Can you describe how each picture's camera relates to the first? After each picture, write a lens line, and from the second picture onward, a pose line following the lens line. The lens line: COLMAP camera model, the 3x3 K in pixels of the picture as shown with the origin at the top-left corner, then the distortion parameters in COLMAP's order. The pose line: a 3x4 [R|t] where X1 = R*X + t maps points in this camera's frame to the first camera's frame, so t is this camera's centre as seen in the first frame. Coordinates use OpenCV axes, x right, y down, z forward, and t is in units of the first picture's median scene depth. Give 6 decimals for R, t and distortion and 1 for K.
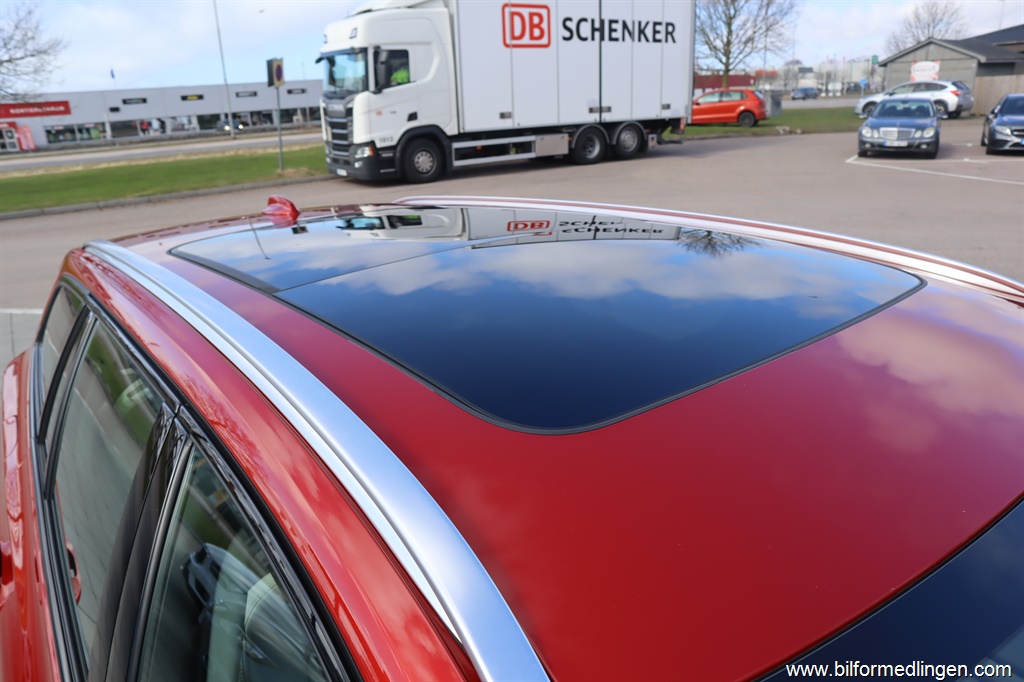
lens RADIAL K [[710.1, 0, 512.0], [0, 710.1, 341.0], [0, 0, 1]] dist [-0.121523, 0.076400]
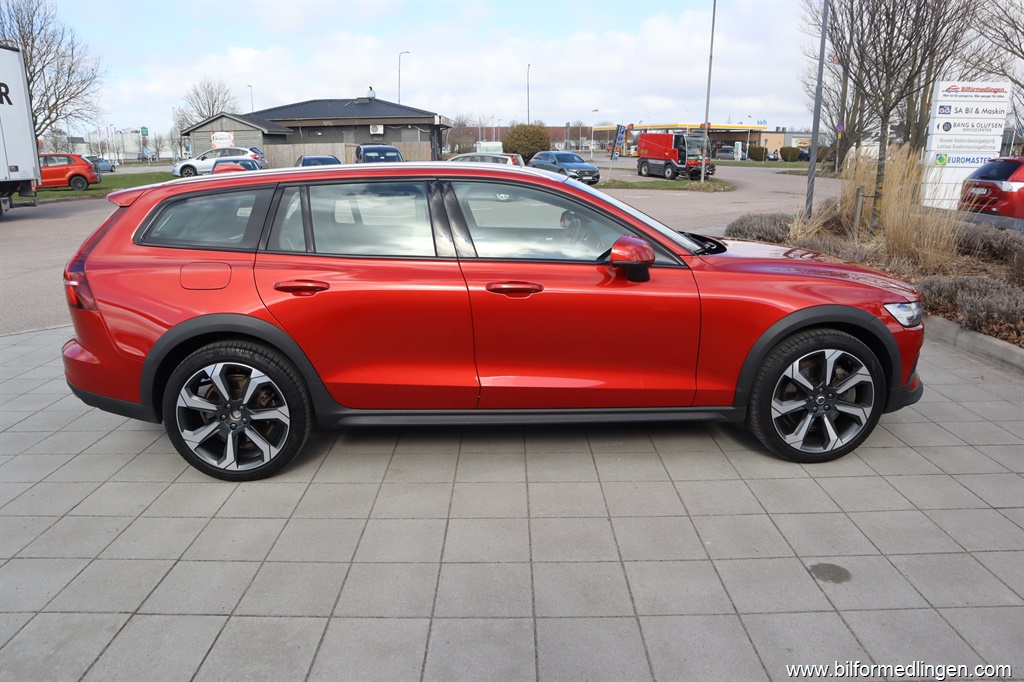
lens RADIAL K [[712.2, 0, 512.0], [0, 712.2, 341.0], [0, 0, 1]] dist [-0.126137, 0.077934]
pose [[0.586867, -0.173208, 0.790940, -0.174573], [0.248167, 0.968315, 0.027914, 0.048444], [-0.770714, 0.179904, 0.611256, -0.083255]]
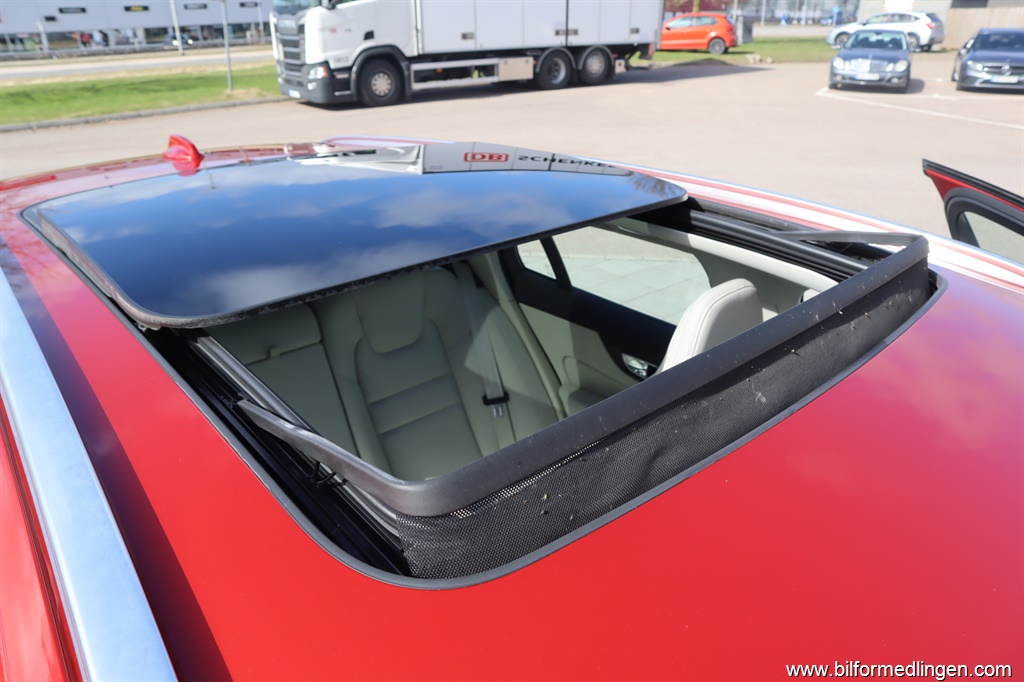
lens RADIAL K [[712.2, 0, 512.0], [0, 712.2, 341.0], [0, 0, 1]] dist [-0.126137, 0.077934]
pose [[0.998598, 0.005169, 0.052675, 0.003307], [-0.010497, 0.994793, 0.101371, -0.005717], [-0.051877, -0.101782, 0.993453, 0.014059]]
